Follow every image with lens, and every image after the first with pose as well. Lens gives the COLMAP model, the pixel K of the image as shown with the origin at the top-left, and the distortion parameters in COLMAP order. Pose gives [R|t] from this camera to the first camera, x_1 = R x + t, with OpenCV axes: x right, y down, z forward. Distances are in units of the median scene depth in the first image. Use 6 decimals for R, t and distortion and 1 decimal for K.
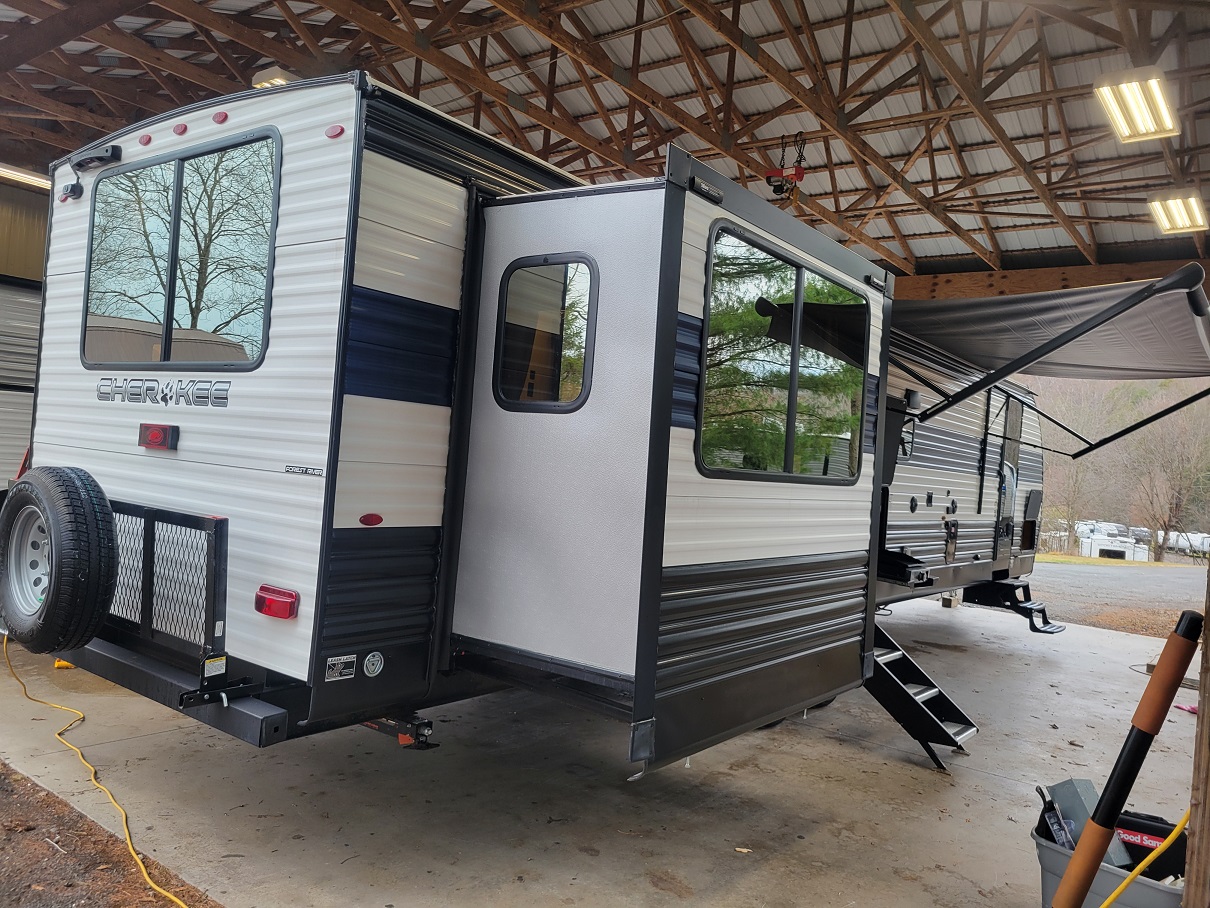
lens RADIAL K [[909.6, 0, 602.5], [0, 909.6, 437.4], [0, 0, 1]] dist [0.012660, -0.004222]
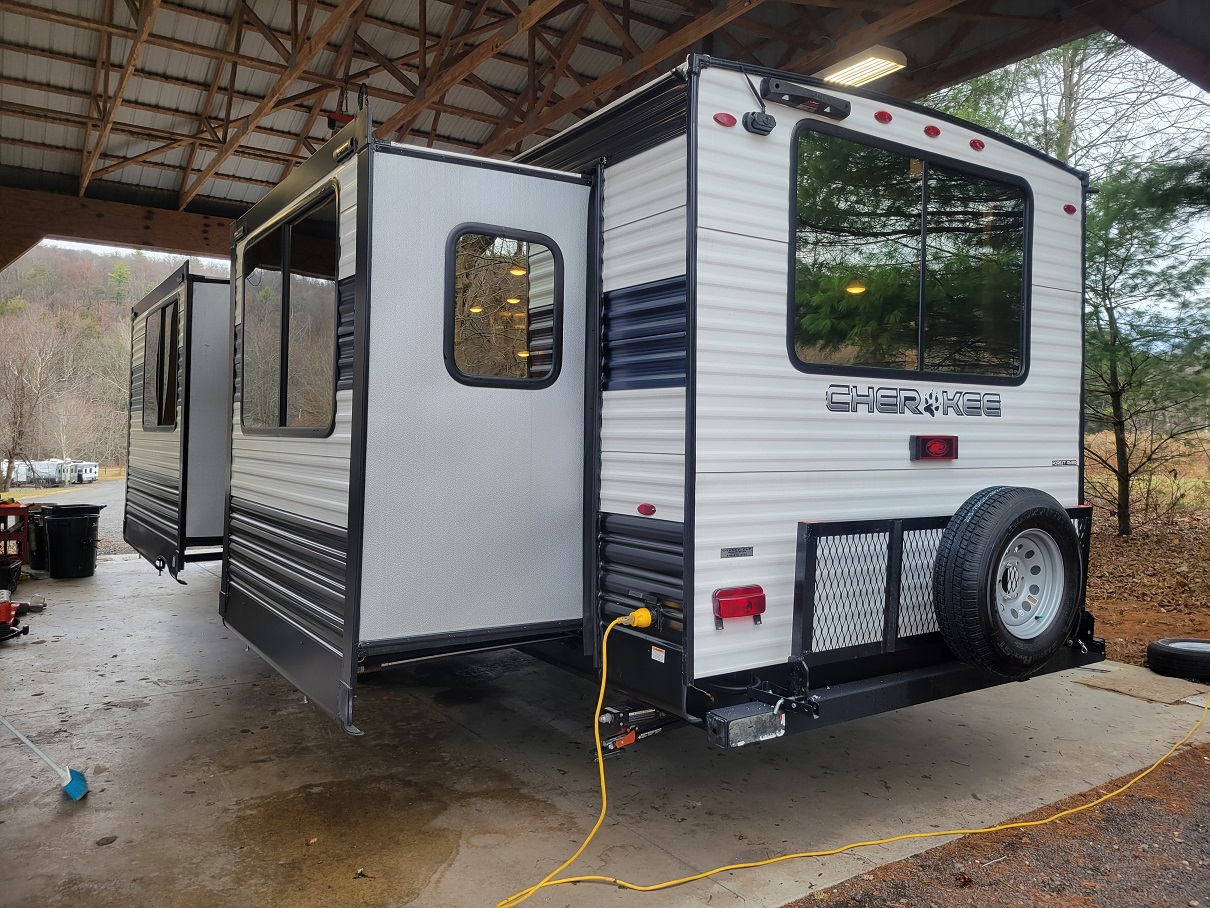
lens RADIAL K [[909.6, 0, 602.5], [0, 909.6, 437.4], [0, 0, 1]] dist [0.012660, -0.004222]
pose [[0.331195, -0.076926, 0.940421, -1.516712], [-0.003696, 0.996558, 0.082819, -0.091824], [-0.943555, -0.030906, 0.329771, 1.001829]]
